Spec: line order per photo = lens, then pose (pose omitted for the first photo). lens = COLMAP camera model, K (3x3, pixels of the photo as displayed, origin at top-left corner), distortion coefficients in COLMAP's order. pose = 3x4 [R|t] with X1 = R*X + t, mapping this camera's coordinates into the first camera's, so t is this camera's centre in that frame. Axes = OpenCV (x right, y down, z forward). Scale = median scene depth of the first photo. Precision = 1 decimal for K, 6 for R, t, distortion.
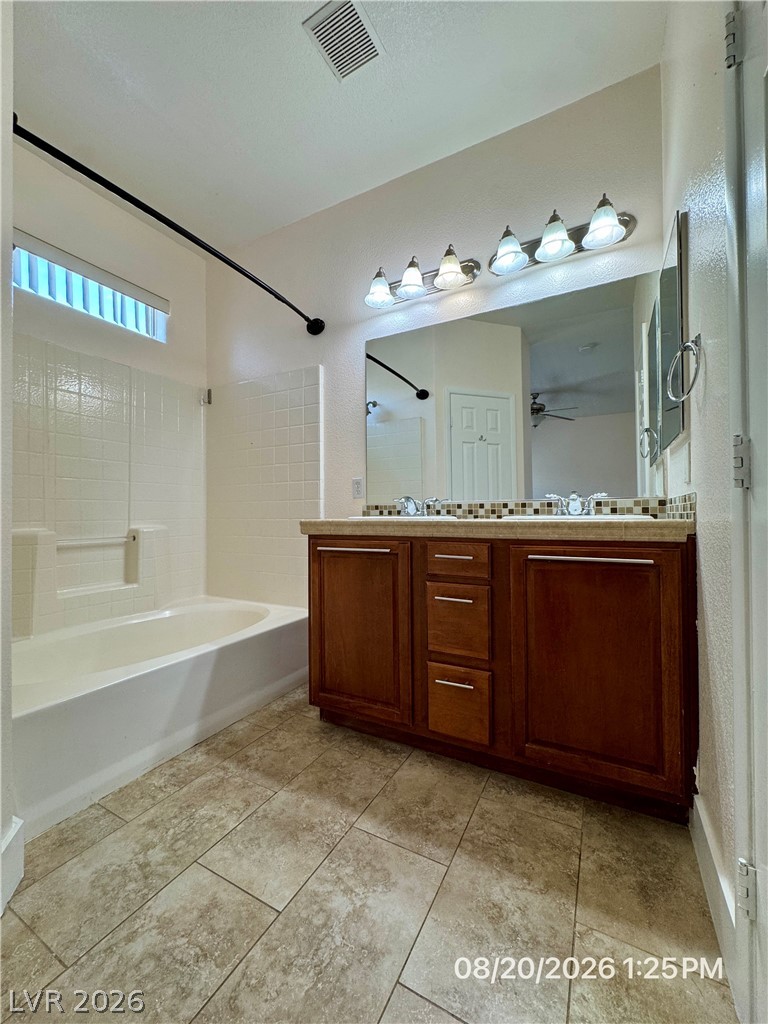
lens RADIAL K [[410.2, 0, 384.9], [0, 410.2, 509.2], [0, 0, 1]] dist [-0.003808, 0.000628]
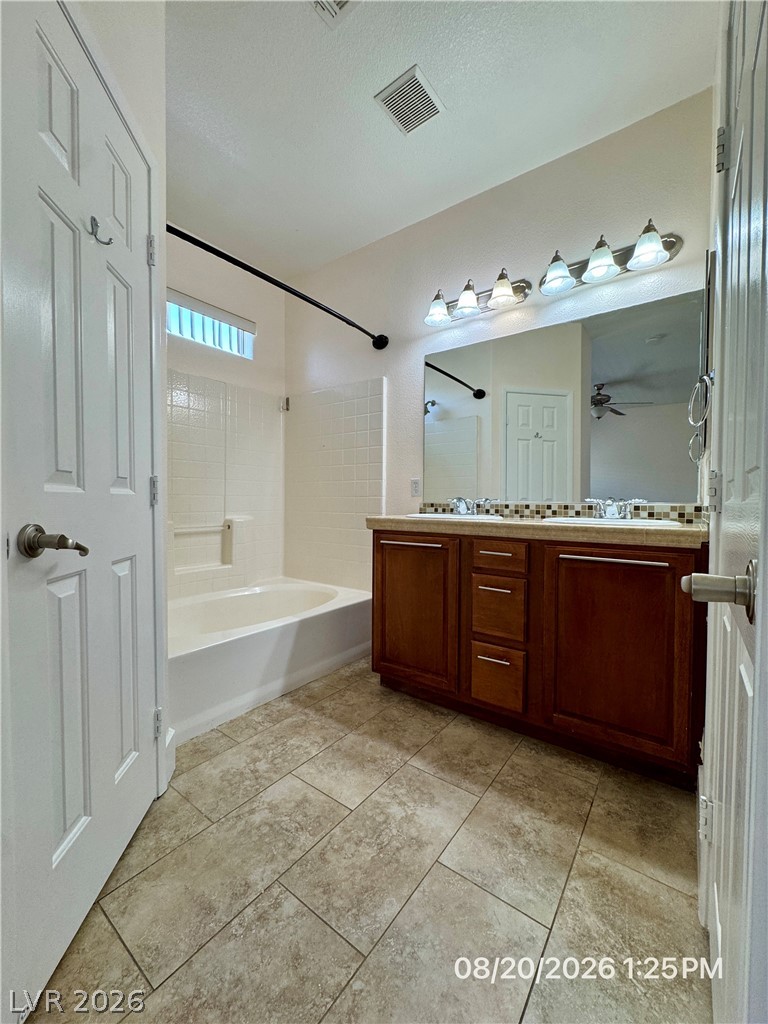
lens RADIAL K [[410.2, 0, 385.1], [0, 410.2, 509.2], [0, 0, 1]] dist [-0.003808, 0.000628]
pose [[0.989720, 0.018109, -0.141869, 0.016574], [-0.013542, 0.999361, 0.033088, -0.040284], [0.142378, -0.030827, 0.989332, -0.182149]]
